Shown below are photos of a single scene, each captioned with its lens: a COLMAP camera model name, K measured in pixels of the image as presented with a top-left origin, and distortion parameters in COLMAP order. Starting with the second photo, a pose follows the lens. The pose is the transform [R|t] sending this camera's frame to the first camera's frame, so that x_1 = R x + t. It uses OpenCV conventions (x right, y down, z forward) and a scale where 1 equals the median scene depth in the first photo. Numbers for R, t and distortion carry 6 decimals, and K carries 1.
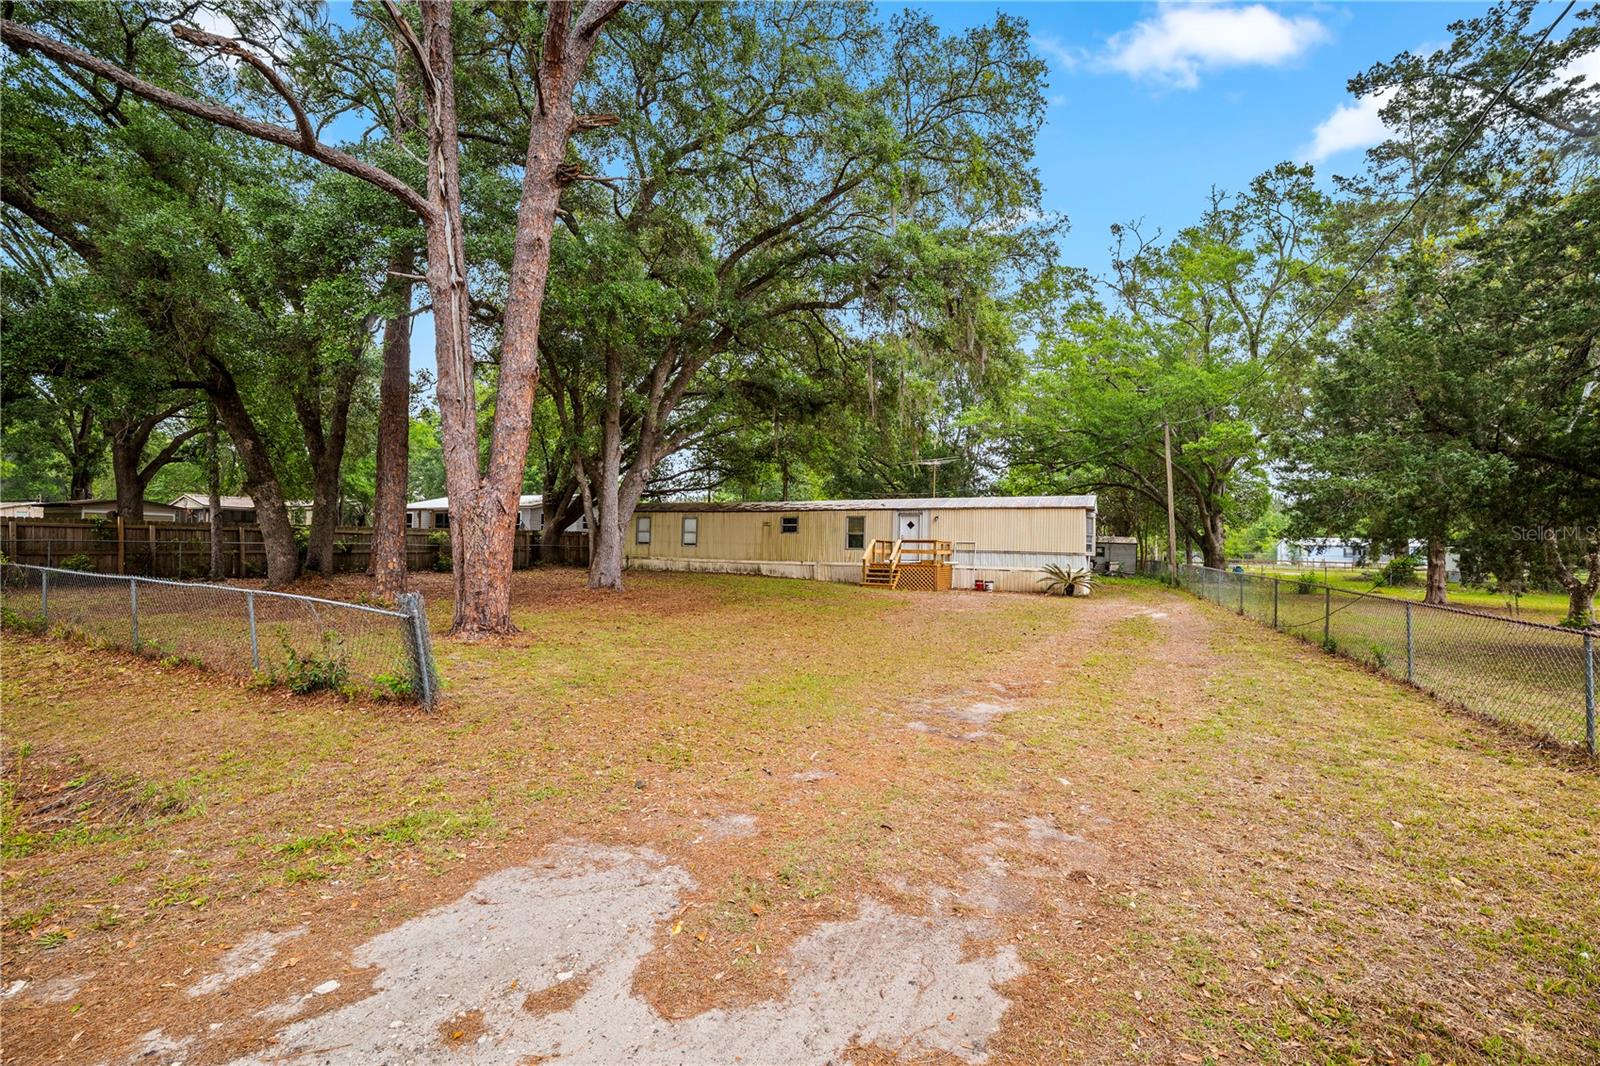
lens RADIAL K [[649.9, 0, 799.6], [0, 649.9, 543.0], [0, 0, 1]] dist [-0.009830, -0.000233]
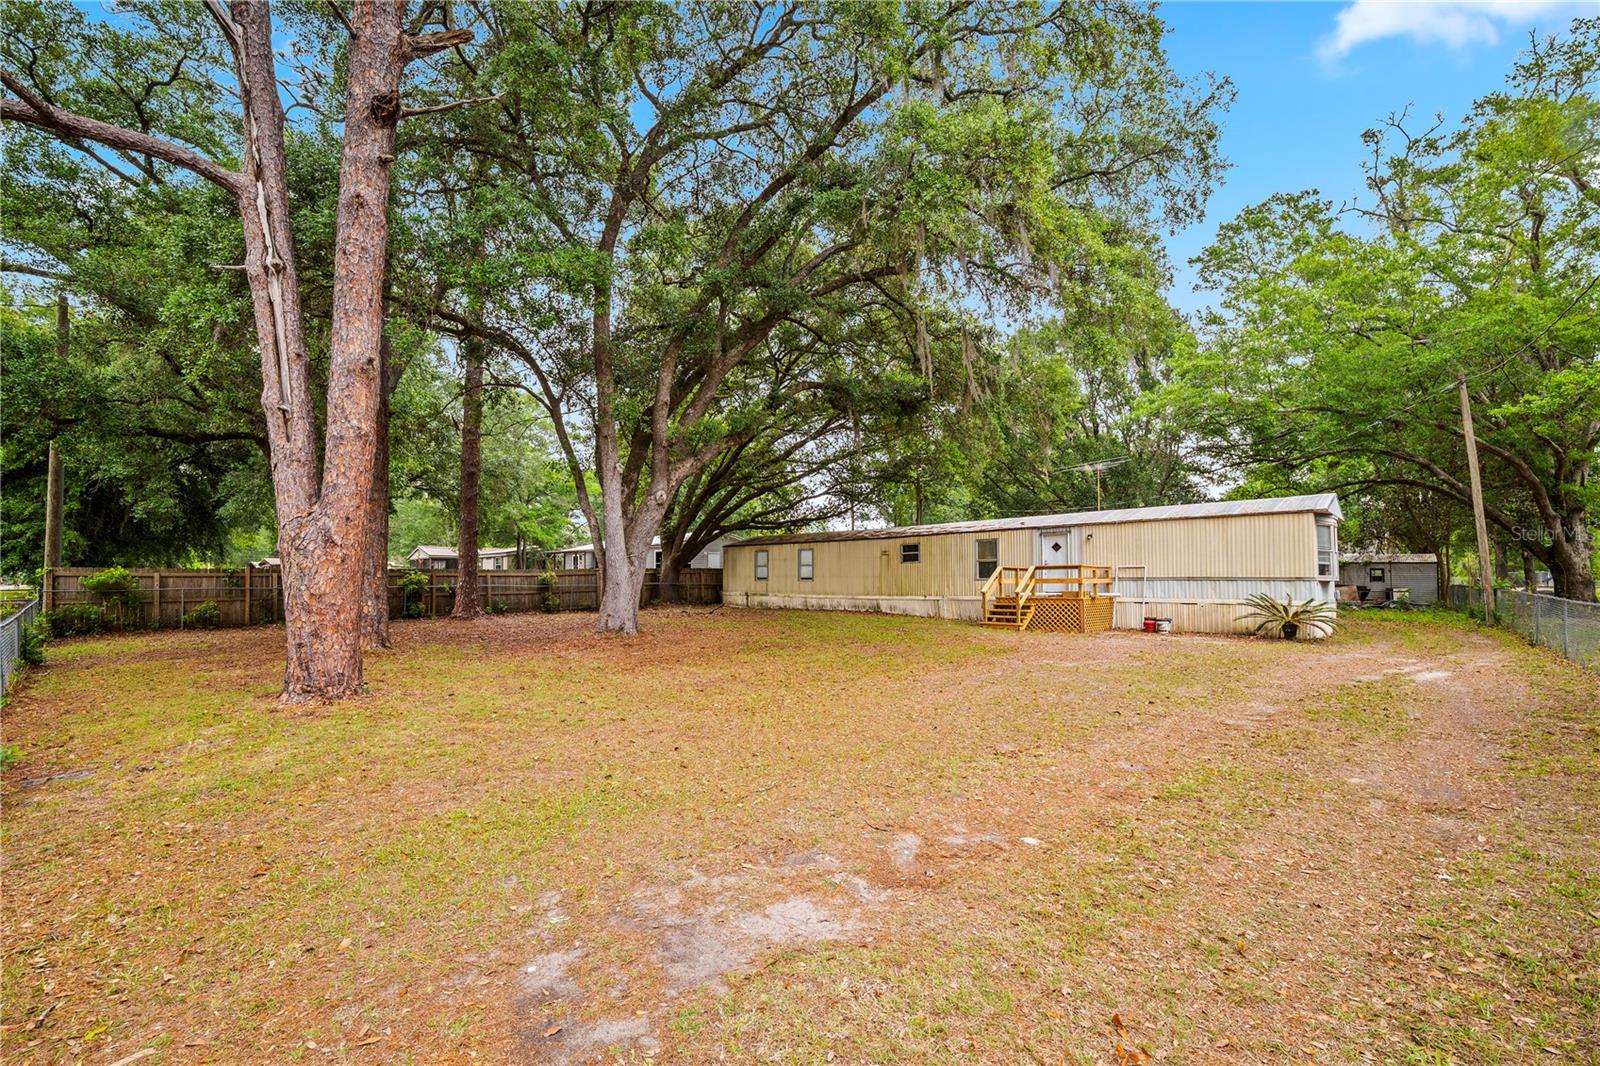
lens RADIAL K [[658.1, 0, 797.9], [0, 658.1, 556.8], [0, 0, 1]] dist [-0.009765, 0.000372]
pose [[0.949393, -0.034987, -0.312136, 0.119216], [0.025109, 0.999050, -0.035611, 0.004354], [0.313086, 0.025971, 0.949370, 0.148765]]
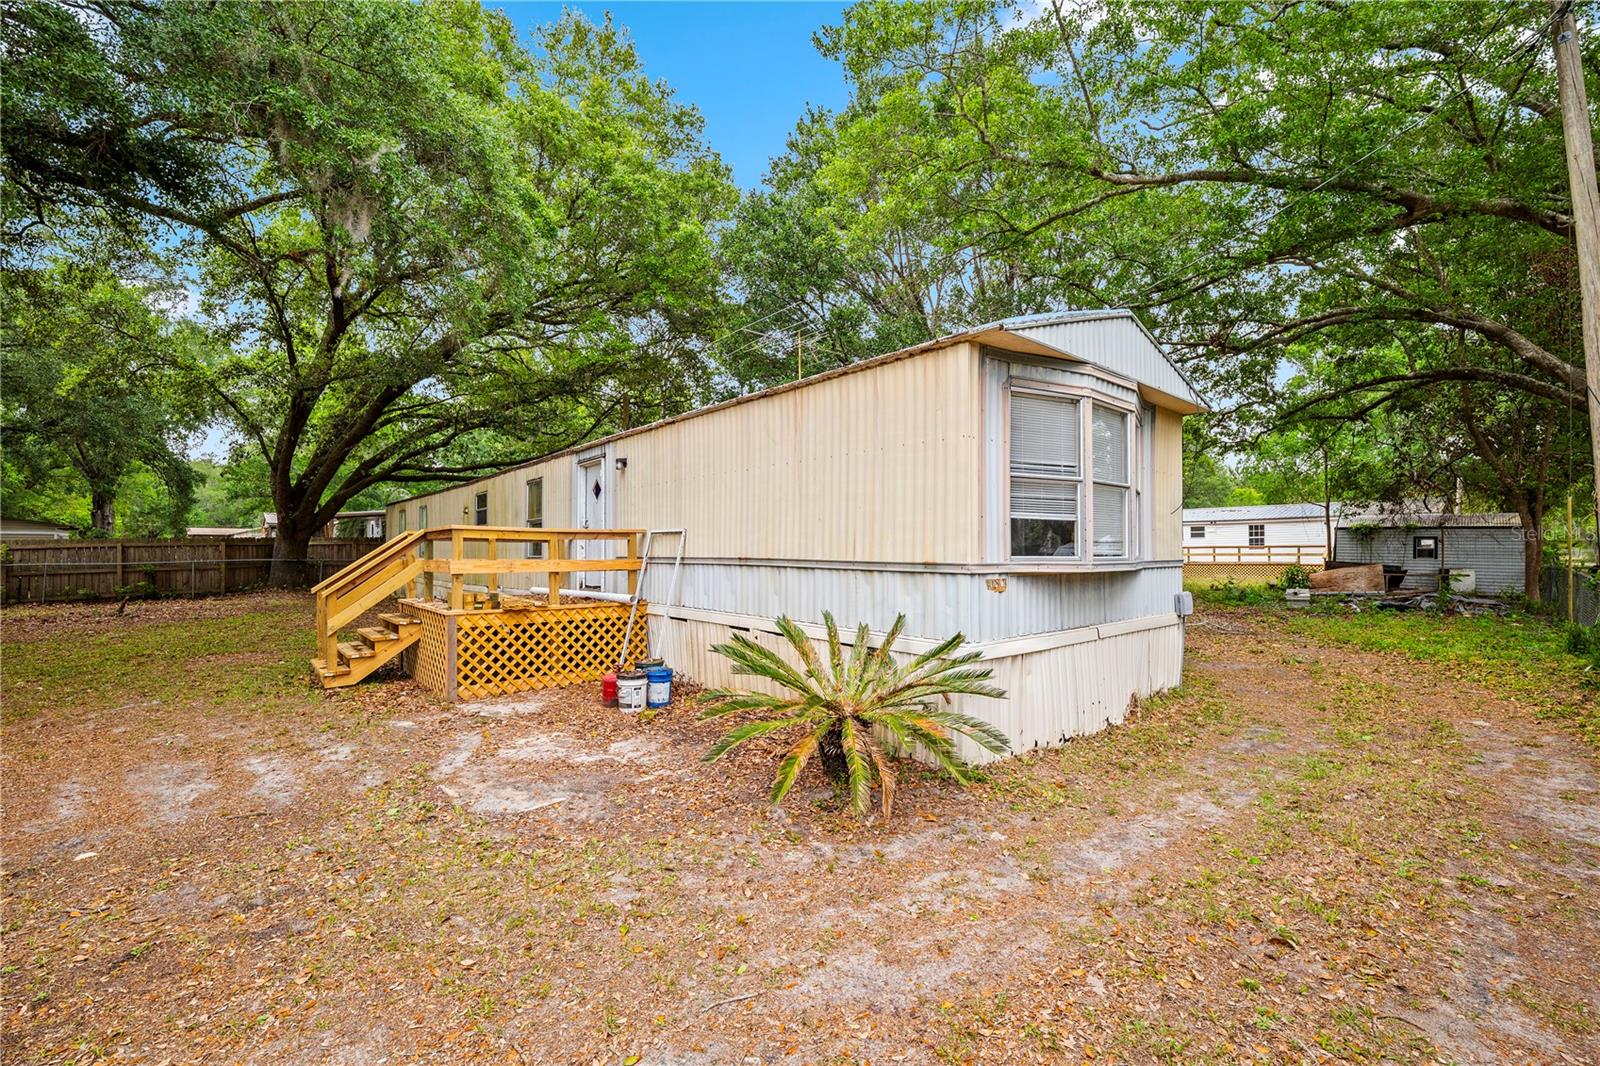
lens RADIAL K [[649.9, 0, 799.6], [0, 649.9, 543.0], [0, 0, 1]] dist [-0.009830, -0.000233]
pose [[0.914104, -0.027487, -0.404547, 0.413953], [0.024265, 0.999620, -0.013091, 0.009371], [0.404753, 0.002150, 0.914424, 0.692041]]
